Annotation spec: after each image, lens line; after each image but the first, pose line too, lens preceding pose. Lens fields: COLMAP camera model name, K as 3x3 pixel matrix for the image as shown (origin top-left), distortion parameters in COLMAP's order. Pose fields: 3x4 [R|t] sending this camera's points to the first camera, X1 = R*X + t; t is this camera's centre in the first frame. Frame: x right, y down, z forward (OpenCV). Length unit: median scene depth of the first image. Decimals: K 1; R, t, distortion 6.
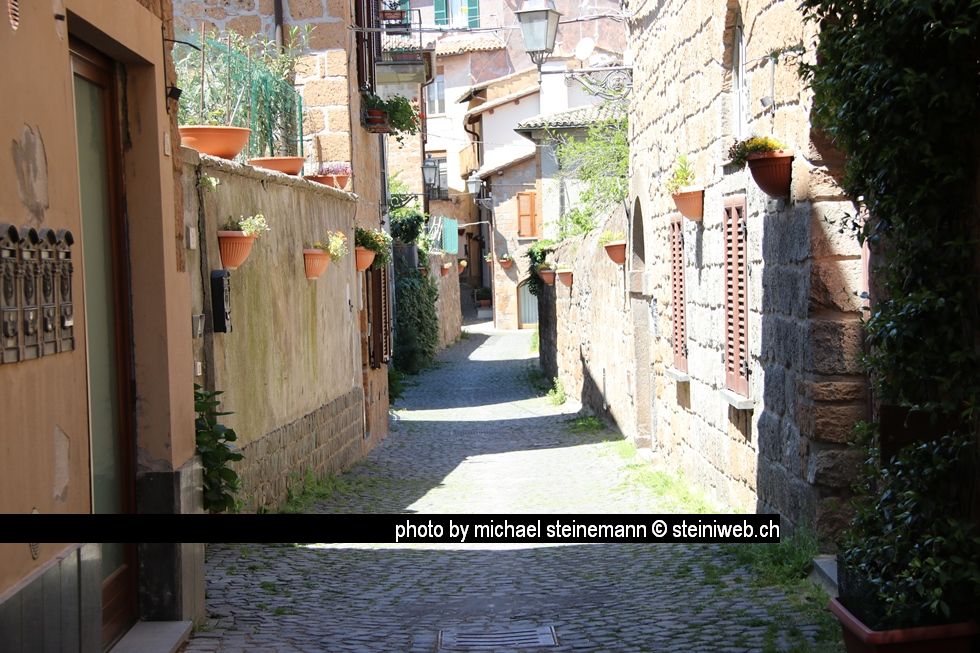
lens RADIAL K [[2205.8, 0, 490.0], [0, 2205.8, 326.5], [0, 0, 1]] dist [0.525794, -0.004844]
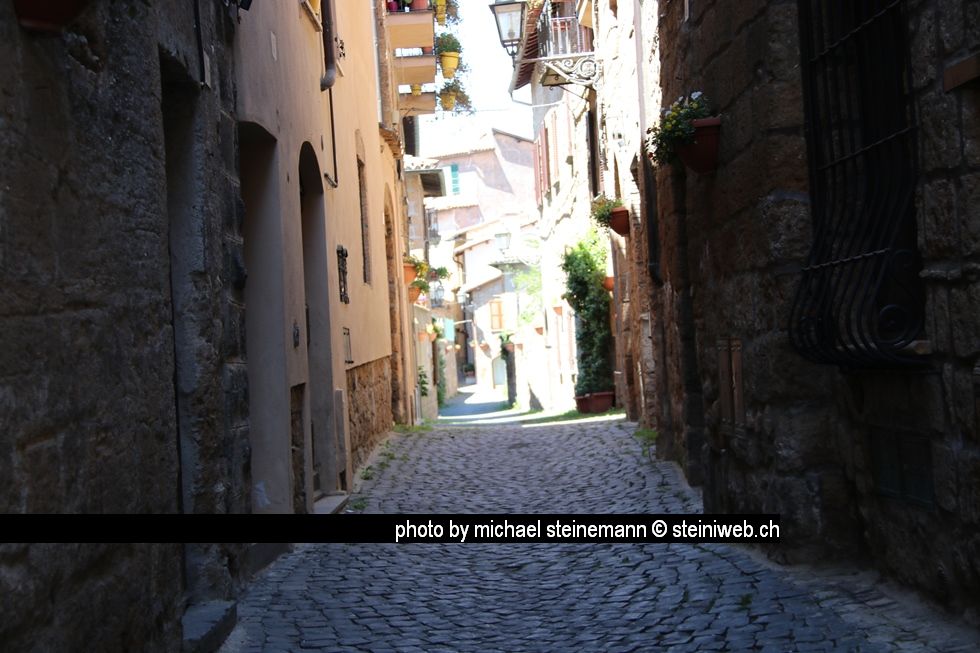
lens RADIAL K [[1857.2, 0, 490.0], [0, 1857.2, 326.5], [0, 0, 1]] dist [0.444004, 0.025310]
pose [[0.999397, -0.031204, 0.015262, -0.008736], [0.031853, 0.998509, -0.044323, 0.016679], [-0.013856, 0.044782, 0.998901, -0.335797]]
